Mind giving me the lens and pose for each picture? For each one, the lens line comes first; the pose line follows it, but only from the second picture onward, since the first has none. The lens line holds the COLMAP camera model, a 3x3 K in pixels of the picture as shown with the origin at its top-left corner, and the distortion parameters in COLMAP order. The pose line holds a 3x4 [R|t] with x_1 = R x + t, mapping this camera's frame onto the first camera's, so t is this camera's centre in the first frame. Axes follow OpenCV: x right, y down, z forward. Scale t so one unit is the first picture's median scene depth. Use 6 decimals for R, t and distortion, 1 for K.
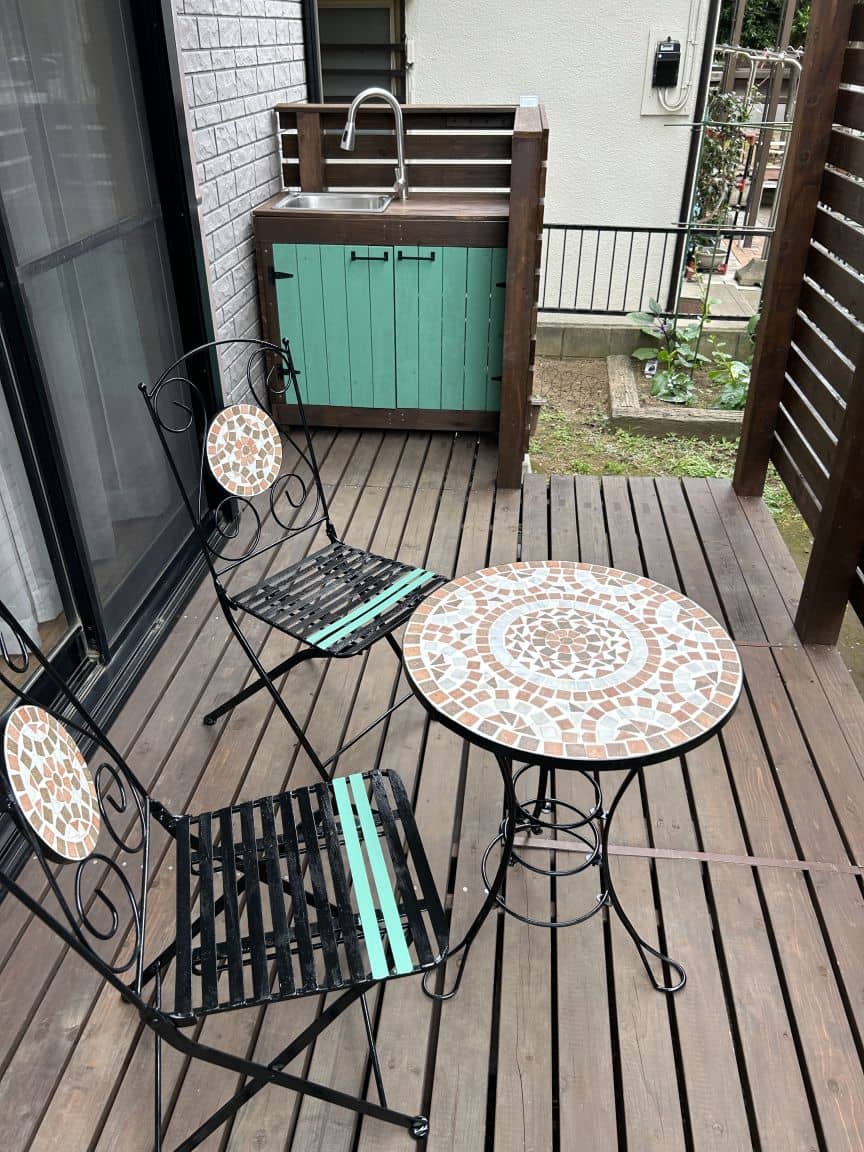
lens RADIAL K [[845.9, 0, 432.0], [0, 845.9, 576.0], [0, 0, 1]] dist [-0.001443, -0.004965]
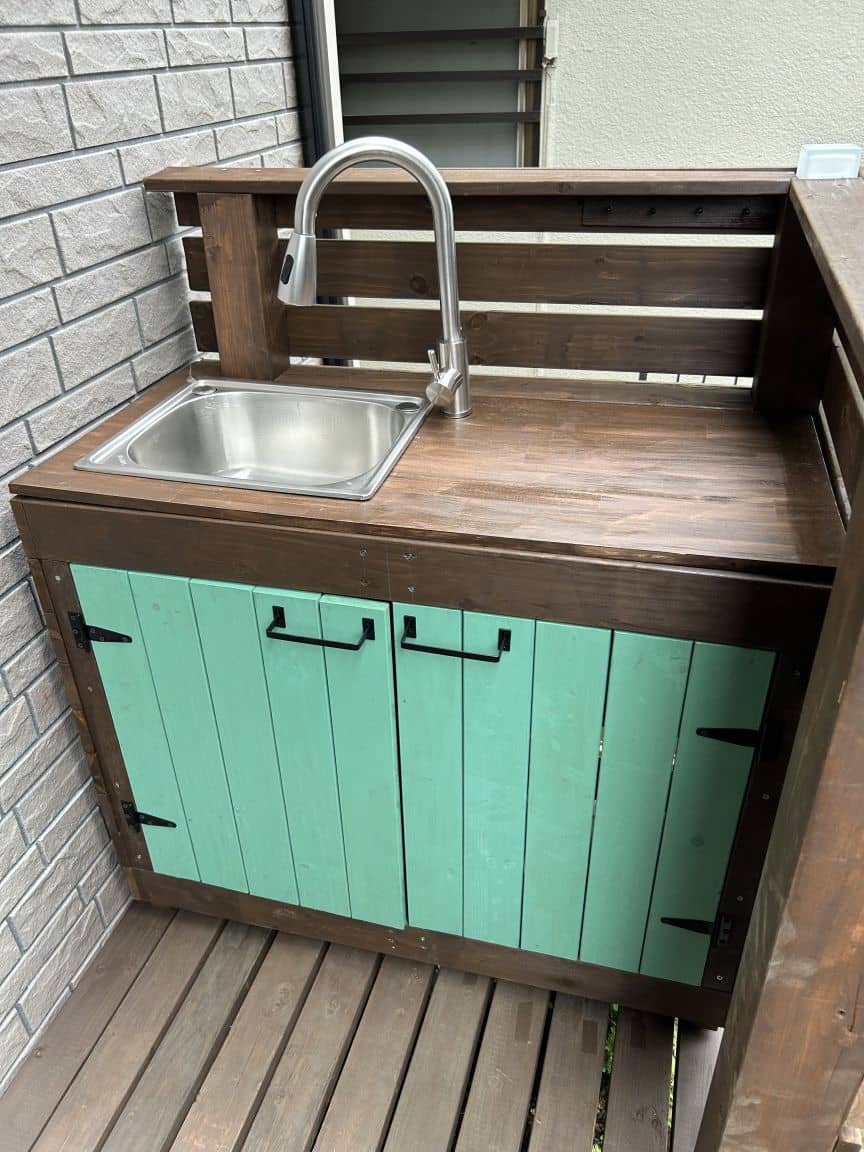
lens RADIAL K [[875.7, 0, 432.0], [0, 875.7, 576.0], [0, 0, 1]] dist [0.006045, -0.000016]
pose [[0.985717, 0.067314, -0.154372, 0.022113], [-0.069264, 0.997572, -0.007282, -0.364531], [0.153507, 0.017871, 0.987986, 0.598717]]
